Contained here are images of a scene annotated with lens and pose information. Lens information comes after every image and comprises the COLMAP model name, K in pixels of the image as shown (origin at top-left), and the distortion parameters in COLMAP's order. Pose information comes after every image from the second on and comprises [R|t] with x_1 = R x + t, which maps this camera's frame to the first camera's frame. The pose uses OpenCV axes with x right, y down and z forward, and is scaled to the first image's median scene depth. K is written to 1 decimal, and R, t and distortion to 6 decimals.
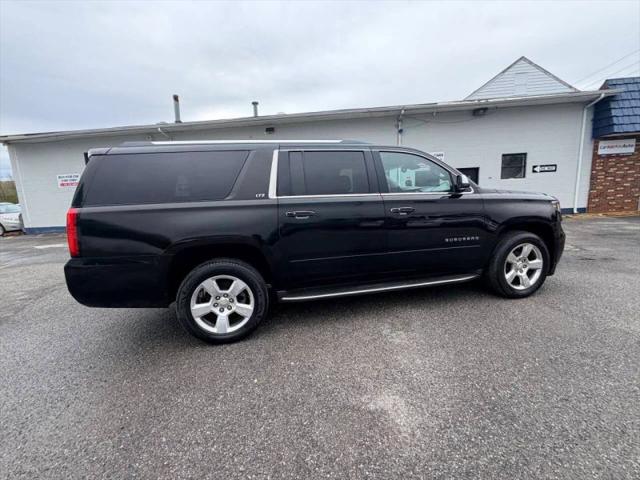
lens RADIAL K [[280.0, 0, 320.9], [0, 280.0, 237.3], [0, 0, 1]] dist [0.000833, -0.000599]
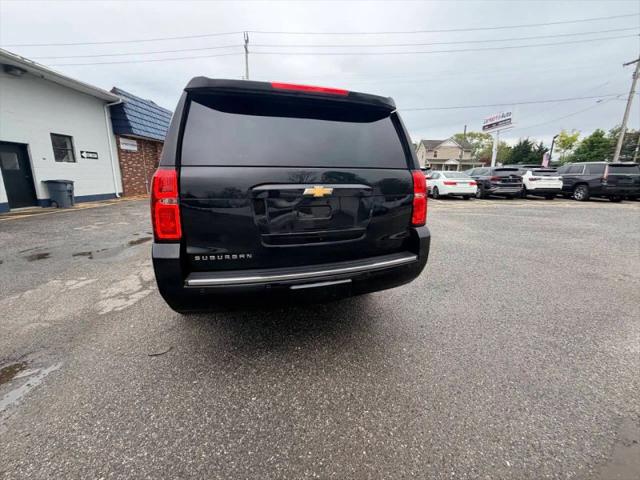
lens RADIAL K [[280.0, 0, 321.5], [0, 280.0, 239.0], [0, 0, 1]] dist [0.000833, -0.000599]
pose [[-0.117646, -0.177051, 0.977145, -1.234864], [0.140857, 0.971054, 0.192906, -0.078303], [-0.983015, 0.160332, -0.089302, 0.999220]]
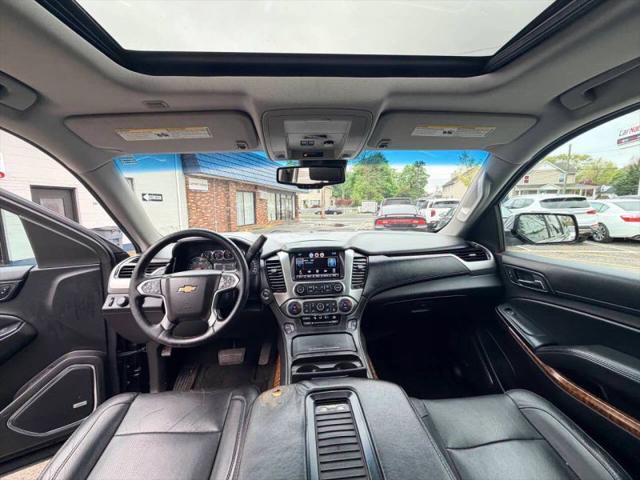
lens RADIAL K [[254.3, 0, 316.8], [0, 254.3, 239.4], [0, 0, 1]] dist [-0.000640, -0.000068]
pose [[0.150432, -0.083281, 0.985106, 0.068815], [0.156466, 0.985892, 0.059454, -0.231150], [-0.976160, 0.145192, 0.161341, 1.130413]]
